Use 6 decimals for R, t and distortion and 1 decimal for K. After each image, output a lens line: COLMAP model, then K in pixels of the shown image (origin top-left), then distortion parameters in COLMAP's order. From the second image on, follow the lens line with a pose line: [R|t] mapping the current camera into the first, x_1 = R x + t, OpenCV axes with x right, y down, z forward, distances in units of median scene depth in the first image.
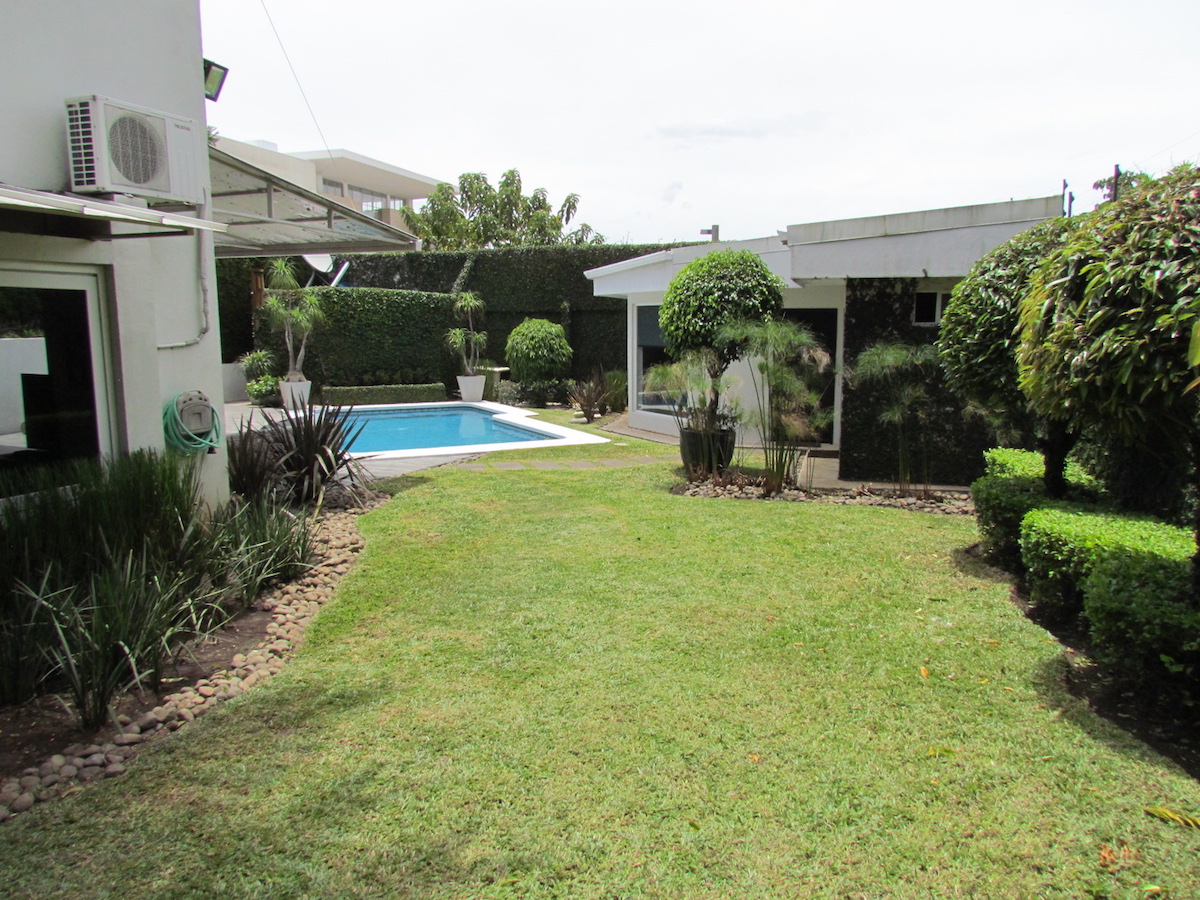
lens RADIAL K [[863.5, 0, 601.8], [0, 863.5, 451.3], [0, 0, 1]] dist [-0.008837, -0.008481]
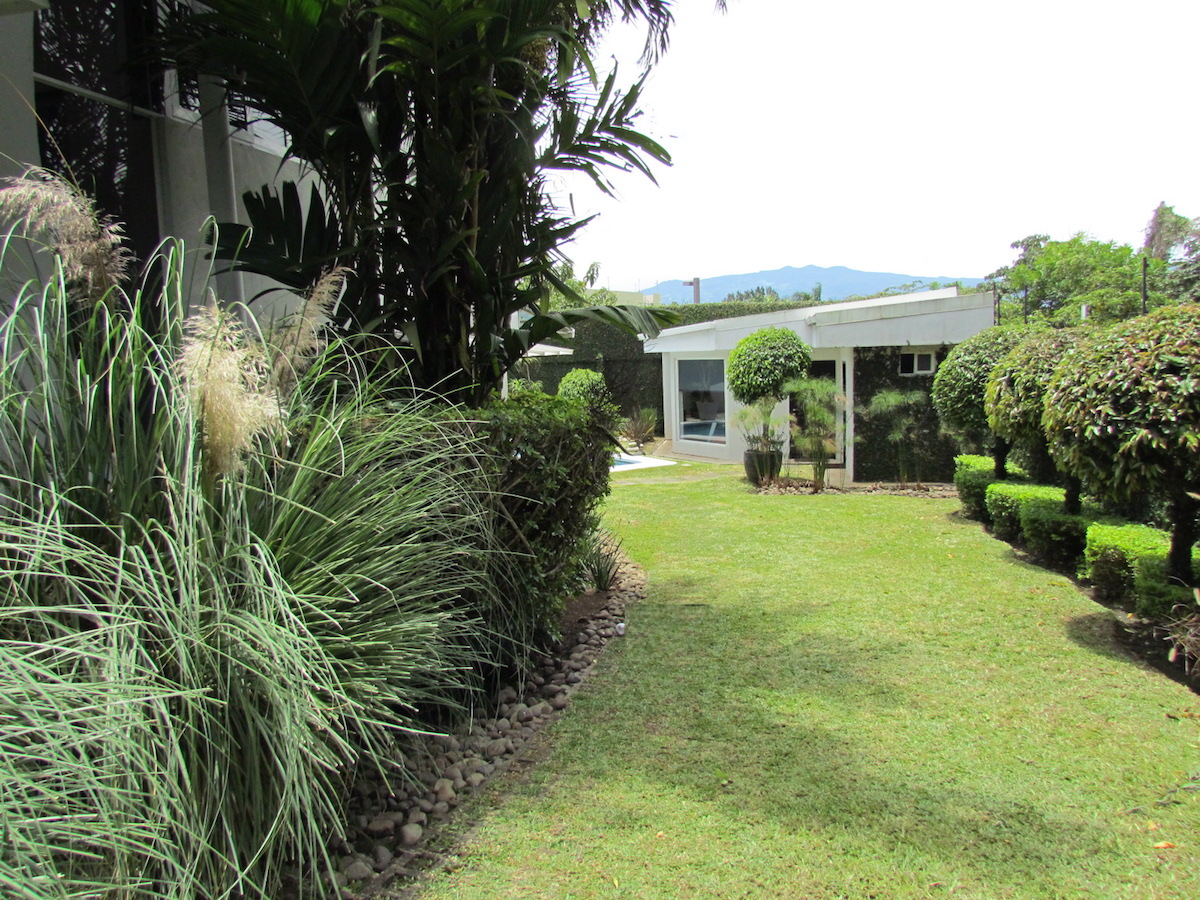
lens RADIAL K [[863.5, 0, 599.0], [0, 863.5, 453.8], [0, 0, 1]] dist [-0.008837, -0.008481]
pose [[0.997308, -0.036502, 0.063591, -0.294887], [0.038473, 0.998808, -0.030038, 0.014941], [-0.062419, 0.032404, 0.997524, -0.516714]]
